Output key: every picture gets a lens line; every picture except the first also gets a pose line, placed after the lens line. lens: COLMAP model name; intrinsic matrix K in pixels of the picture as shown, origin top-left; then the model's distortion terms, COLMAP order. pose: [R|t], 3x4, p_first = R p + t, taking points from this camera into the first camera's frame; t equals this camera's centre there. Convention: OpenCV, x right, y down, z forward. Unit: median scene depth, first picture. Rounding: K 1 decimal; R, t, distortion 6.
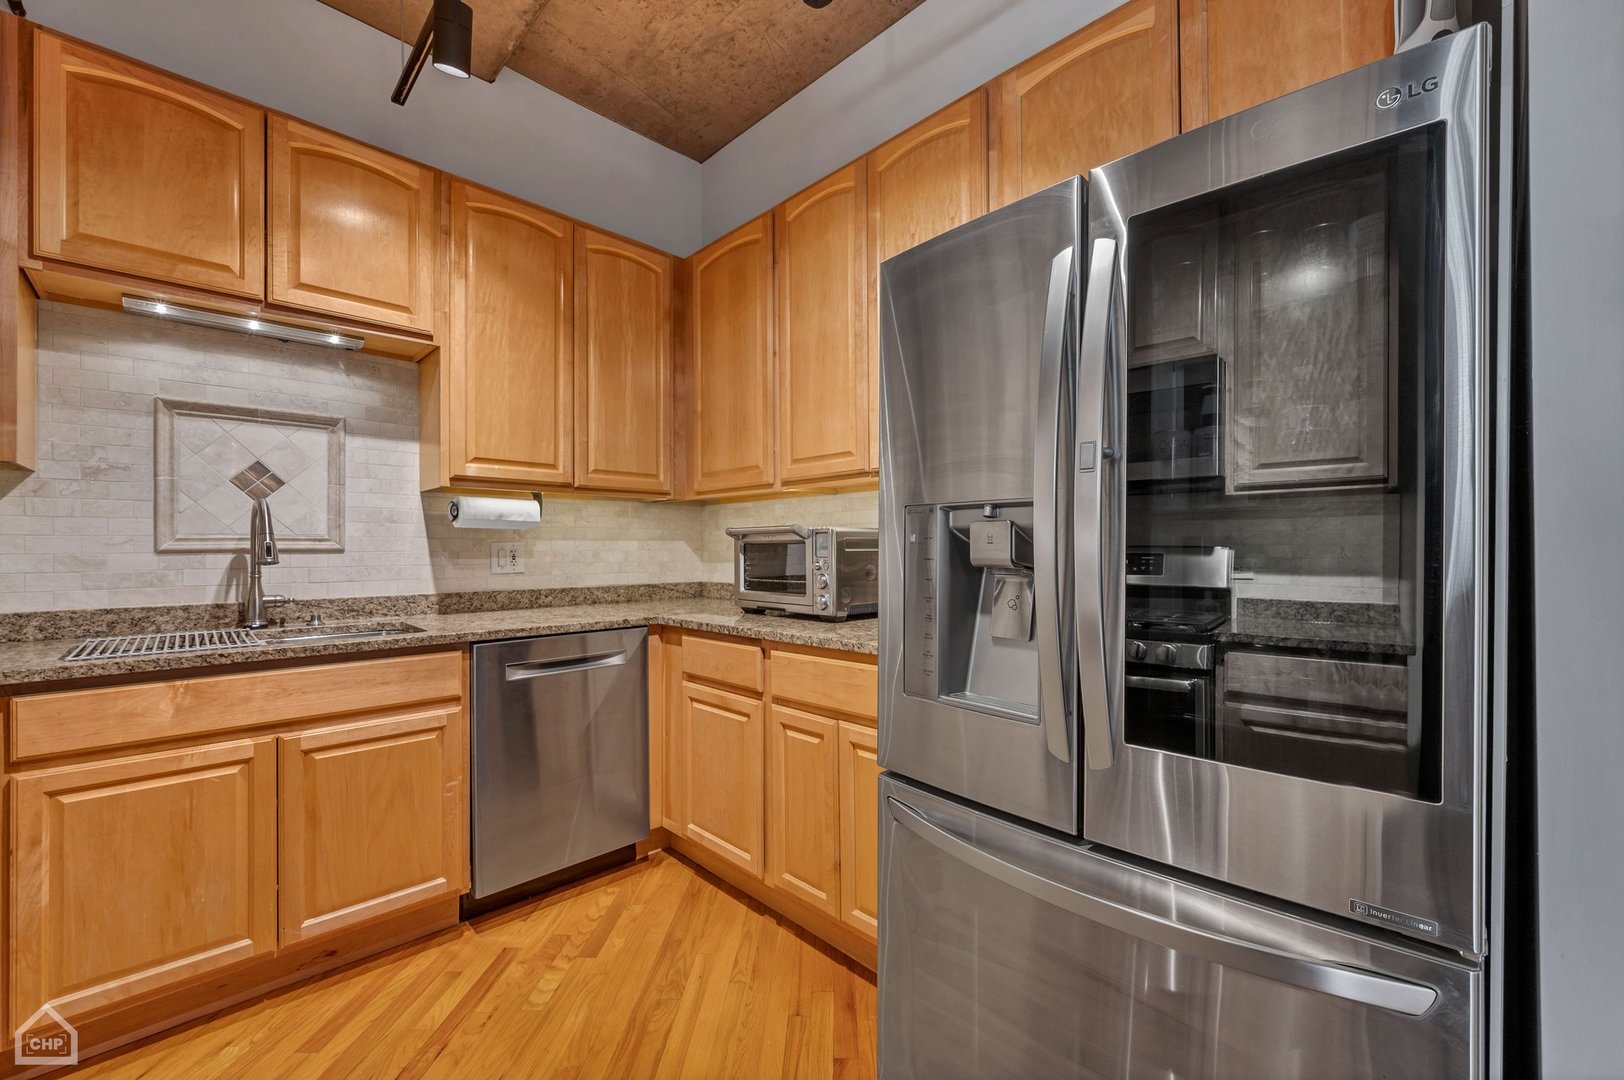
lens RADIAL K [[657.1, 0, 812.3], [0, 657.1, 546.6], [0, 0, 1]] dist [-0.001850, -0.000121]
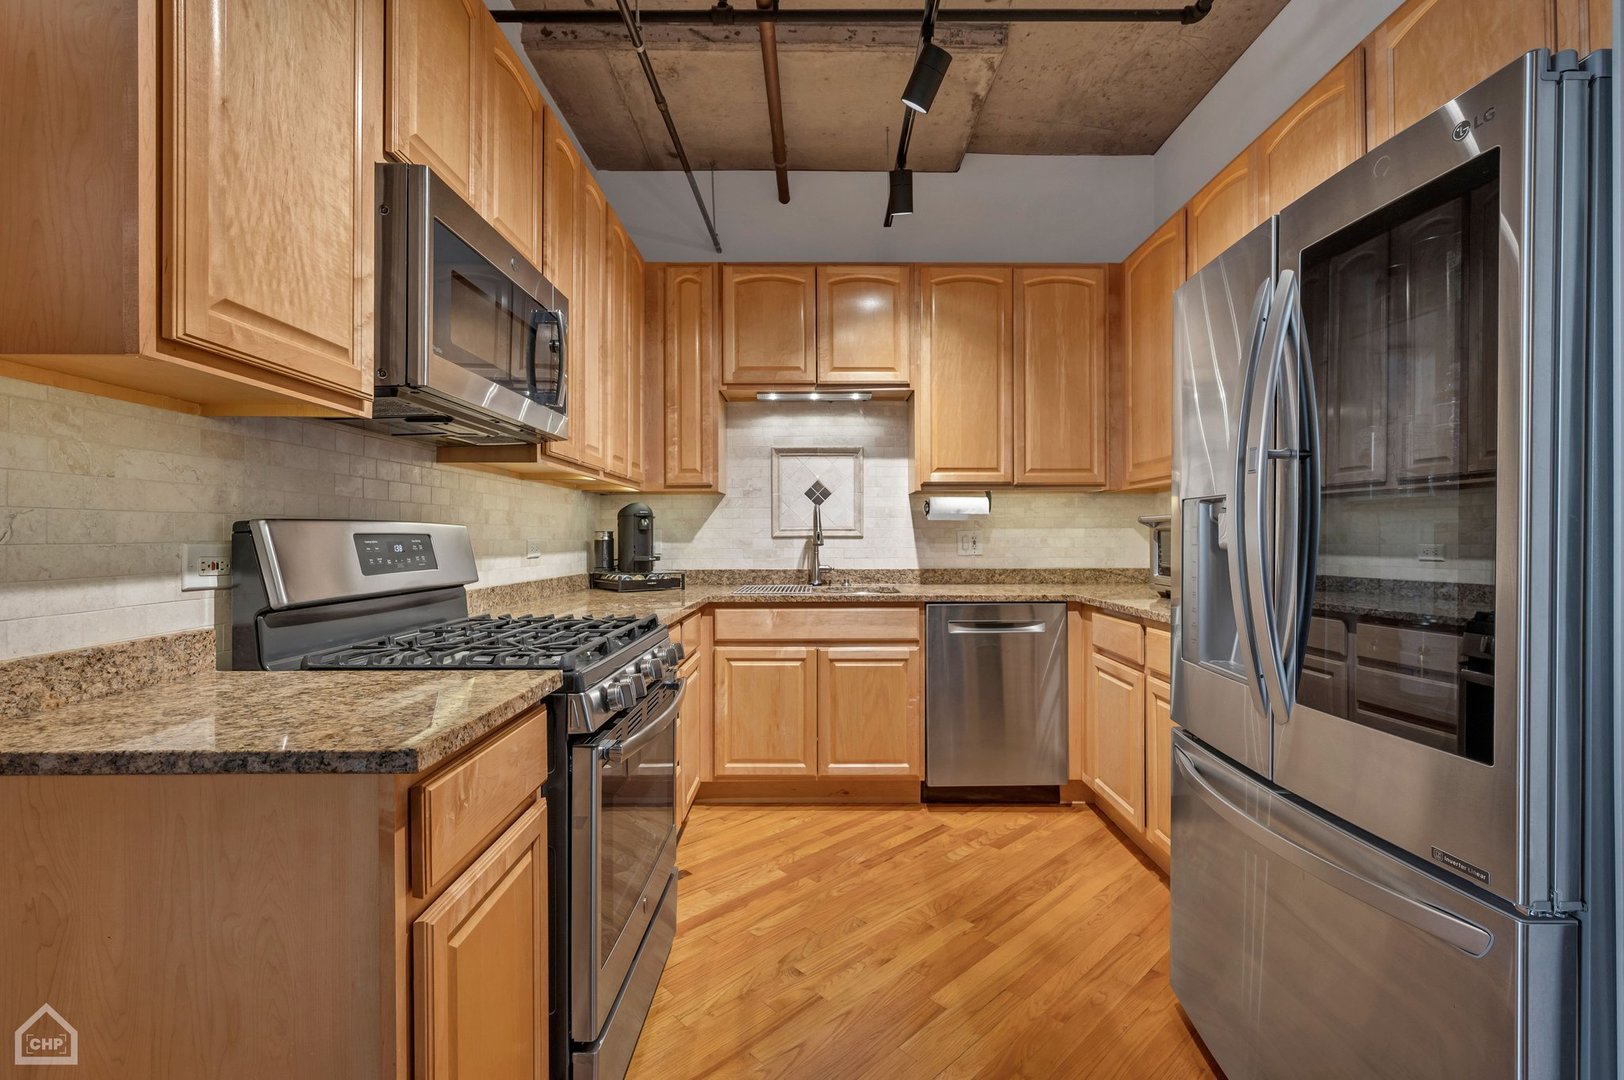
lens RADIAL K [[719.9, 0, 820.4], [0, 719.9, 535.2], [0, 0, 1]] dist [0.002981, 0.000464]
pose [[0.719840, -0.000538, -0.694140, 0.357028], [0.002150, 0.999997, 0.001455, -0.000563], [0.694137, -0.002540, 0.719839, -0.241318]]
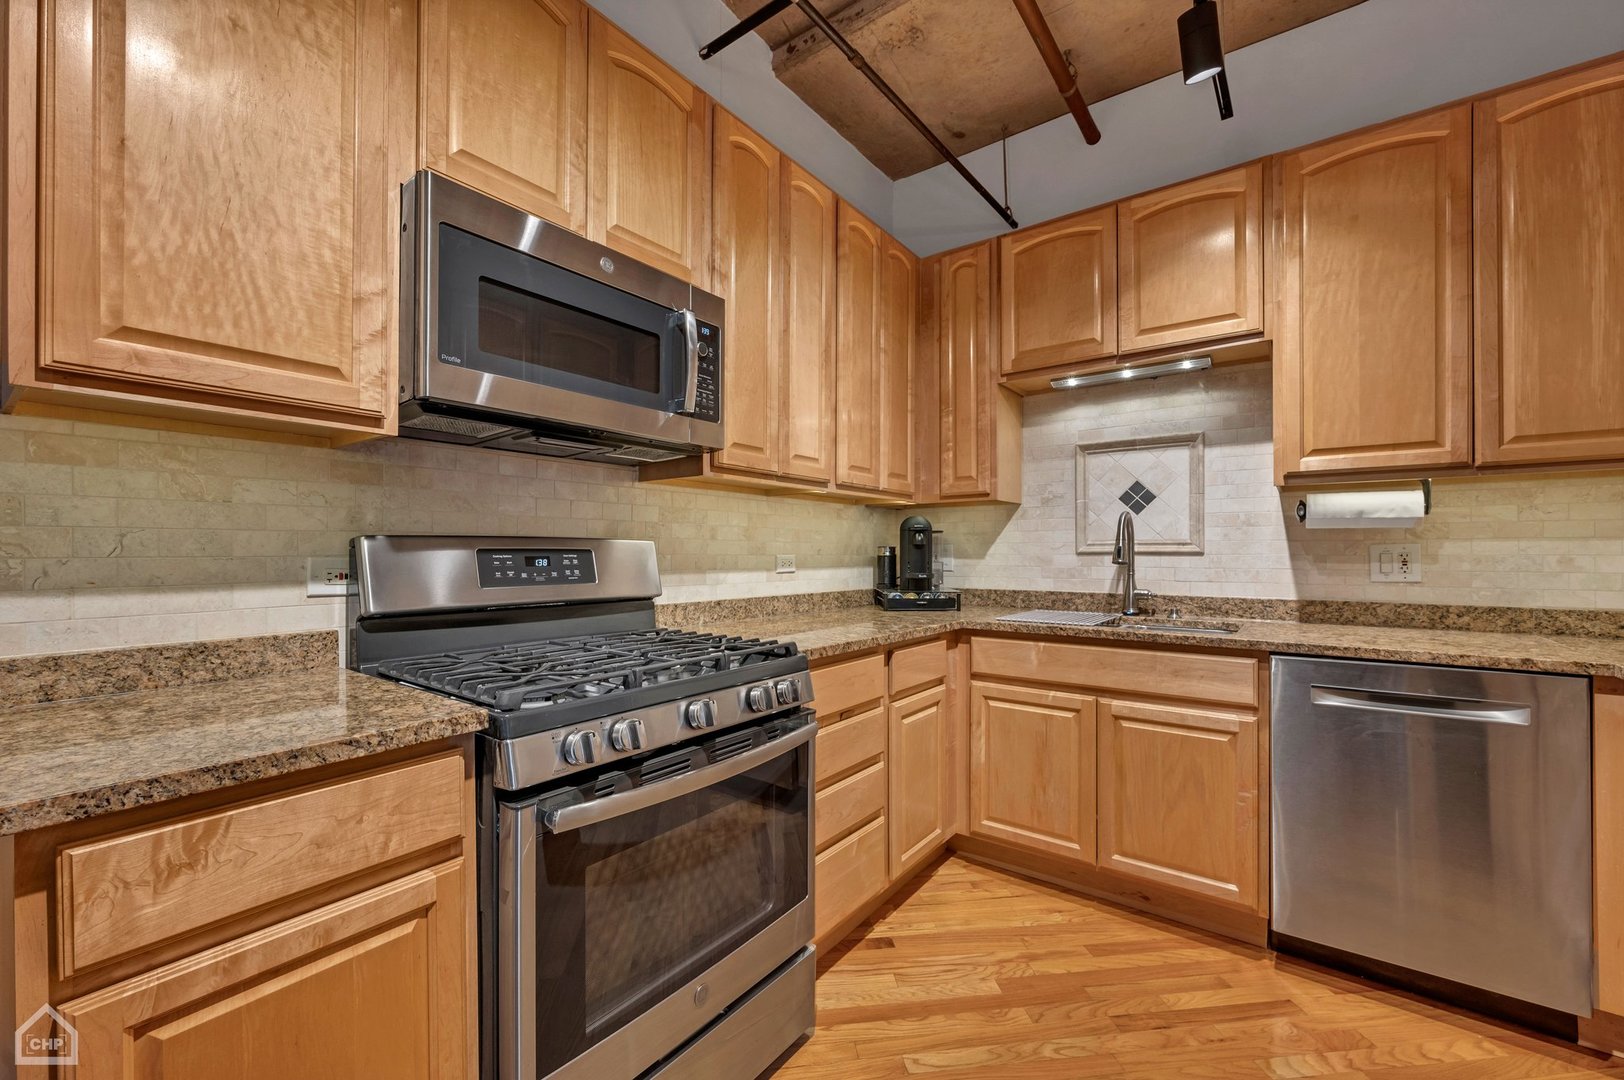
lens RADIAL K [[652.1, 0, 821.2], [0, 652.1, 550.7], [0, 0, 1]] dist [-0.000307, 0.000130]
pose [[0.156512, -0.000186, -0.987676, 0.273596], [0.001693, 0.999999, 0.000080, 0.000596], [0.987675, -0.001684, 0.156512, 0.210104]]
